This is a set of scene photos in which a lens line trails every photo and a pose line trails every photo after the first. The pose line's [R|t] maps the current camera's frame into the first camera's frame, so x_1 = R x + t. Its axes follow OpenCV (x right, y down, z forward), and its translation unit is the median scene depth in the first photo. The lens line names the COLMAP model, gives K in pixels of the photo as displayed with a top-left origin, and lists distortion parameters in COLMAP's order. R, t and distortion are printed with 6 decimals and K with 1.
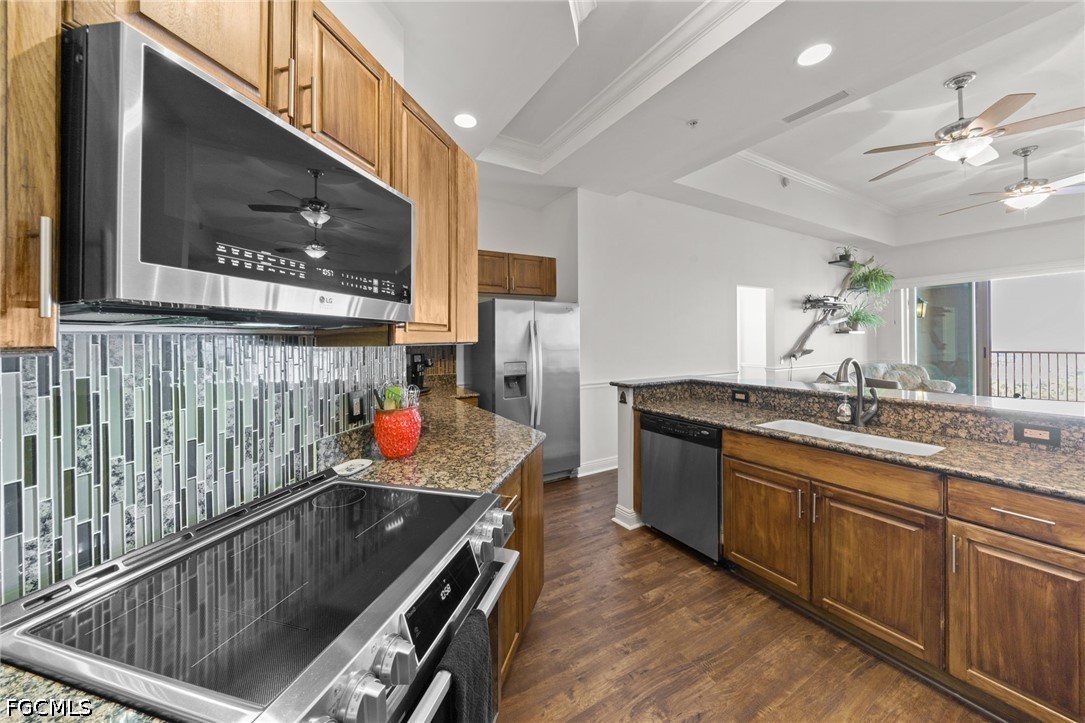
lens RADIAL K [[395.4, 0, 544.7], [0, 395.4, 335.8], [0, 0, 1]] dist [-0.006468, 0.000353]
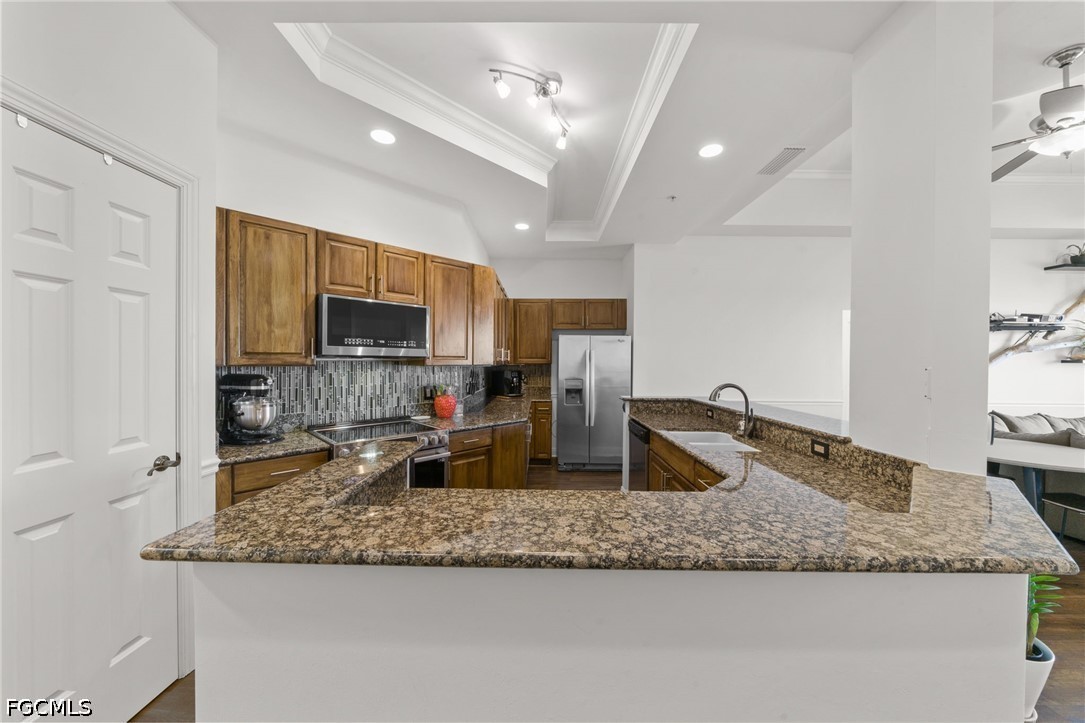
lens RADIAL K [[395.4, 0, 545.8], [0, 395.4, 362.8], [0, 0, 1]] dist [-0.006468, 0.000353]
pose [[0.855623, 0.019353, -0.517238, 0.568771], [-0.010618, 0.999747, 0.019842, -0.019179], [0.517491, -0.011486, 0.855611, -0.258152]]
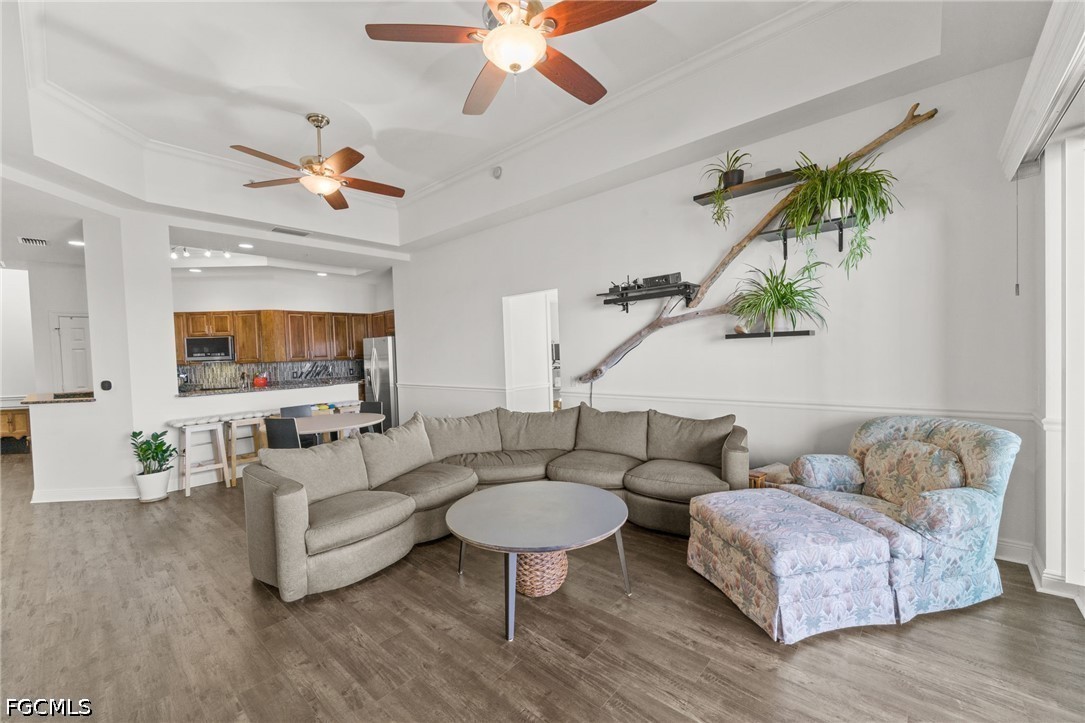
lens RADIAL K [[430.7, 0, 538.5], [0, 430.7, 368.6], [0, 0, 1]] dist [-0.001968, -0.000335]
pose [[0.287474, 0.033990, -0.957185, 2.349822], [0.041212, 0.998006, 0.047817, -0.007281], [0.956901, -0.053194, 0.285500, 1.216051]]
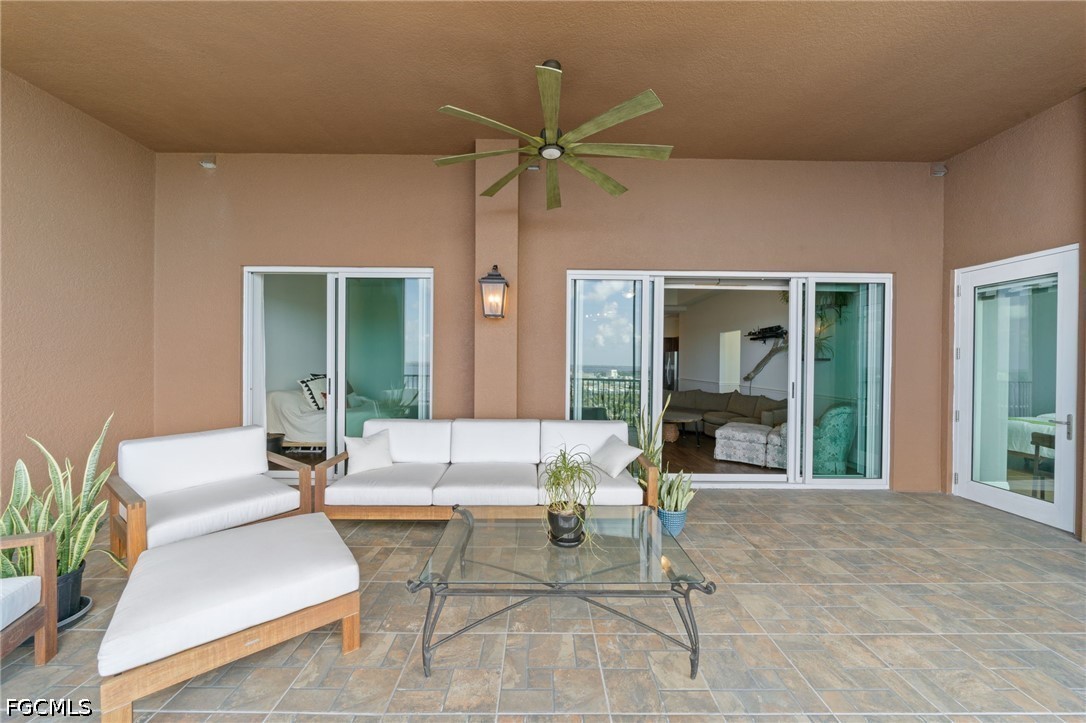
lens RADIAL K [[395.7, 0, 544.6], [0, 395.7, 364.0], [0, 0, 1]] dist [-0.006468, 0.000353]
pose [[-0.510069, 0.009667, -0.860079, 3.738415], [0.006190, 0.999952, 0.007568, -0.016607], [0.860111, -0.001464, -0.510104, 1.916343]]
